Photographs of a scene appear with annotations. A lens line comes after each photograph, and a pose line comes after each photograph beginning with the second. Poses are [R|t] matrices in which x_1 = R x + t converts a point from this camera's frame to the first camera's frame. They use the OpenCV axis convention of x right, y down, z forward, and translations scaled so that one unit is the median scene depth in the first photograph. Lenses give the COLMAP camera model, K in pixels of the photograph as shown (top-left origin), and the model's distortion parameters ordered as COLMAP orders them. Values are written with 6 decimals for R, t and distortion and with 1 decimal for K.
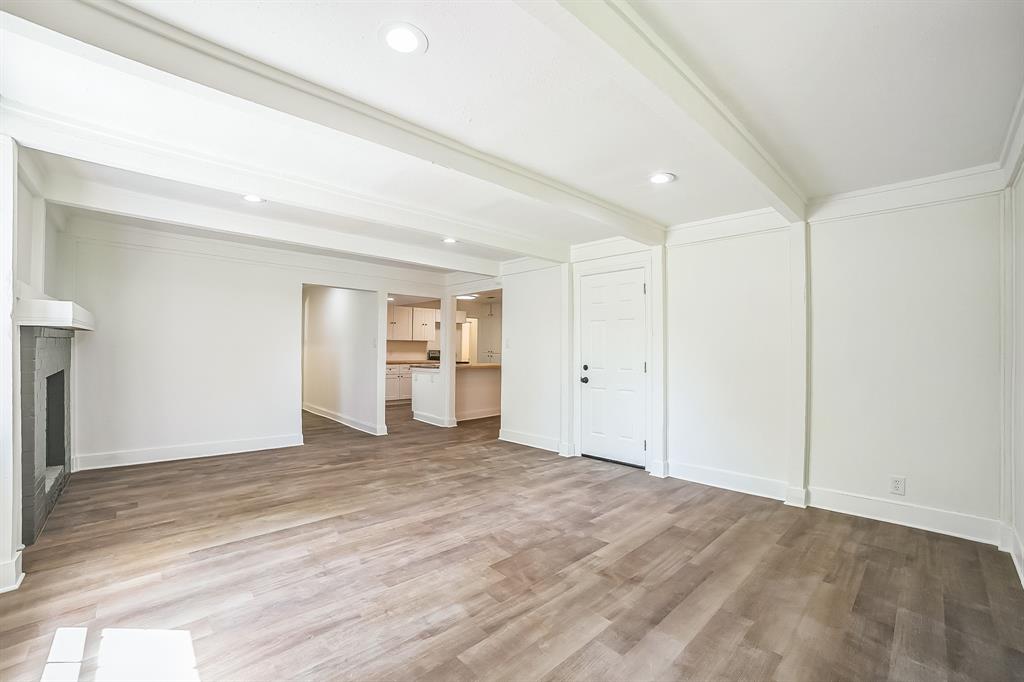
lens RADIAL K [[422.1, 0, 512.0], [0, 422.1, 341.0], [0, 0, 1]] dist [-0.106641, 0.035322]
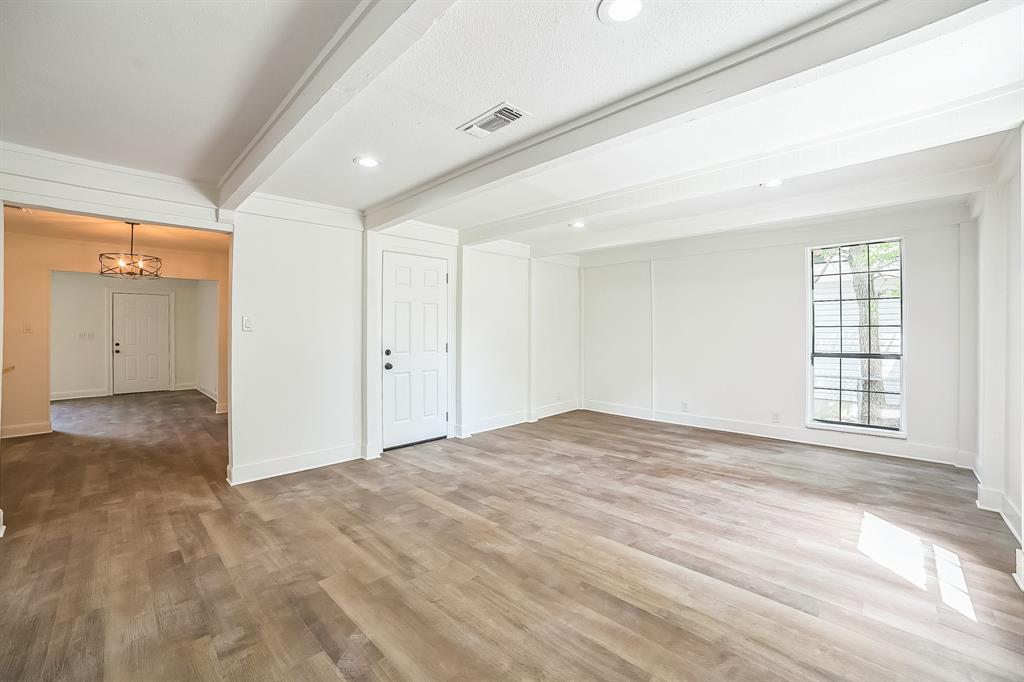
lens RADIAL K [[422.1, 0, 512.0], [0, 422.1, 341.0], [0, 0, 1]] dist [-0.106641, 0.035322]
pose [[-0.032028, -0.028846, 0.999071, -1.126187], [-0.020349, 0.999395, 0.028203, 0.014682], [-0.999280, -0.019427, -0.032596, 1.190657]]
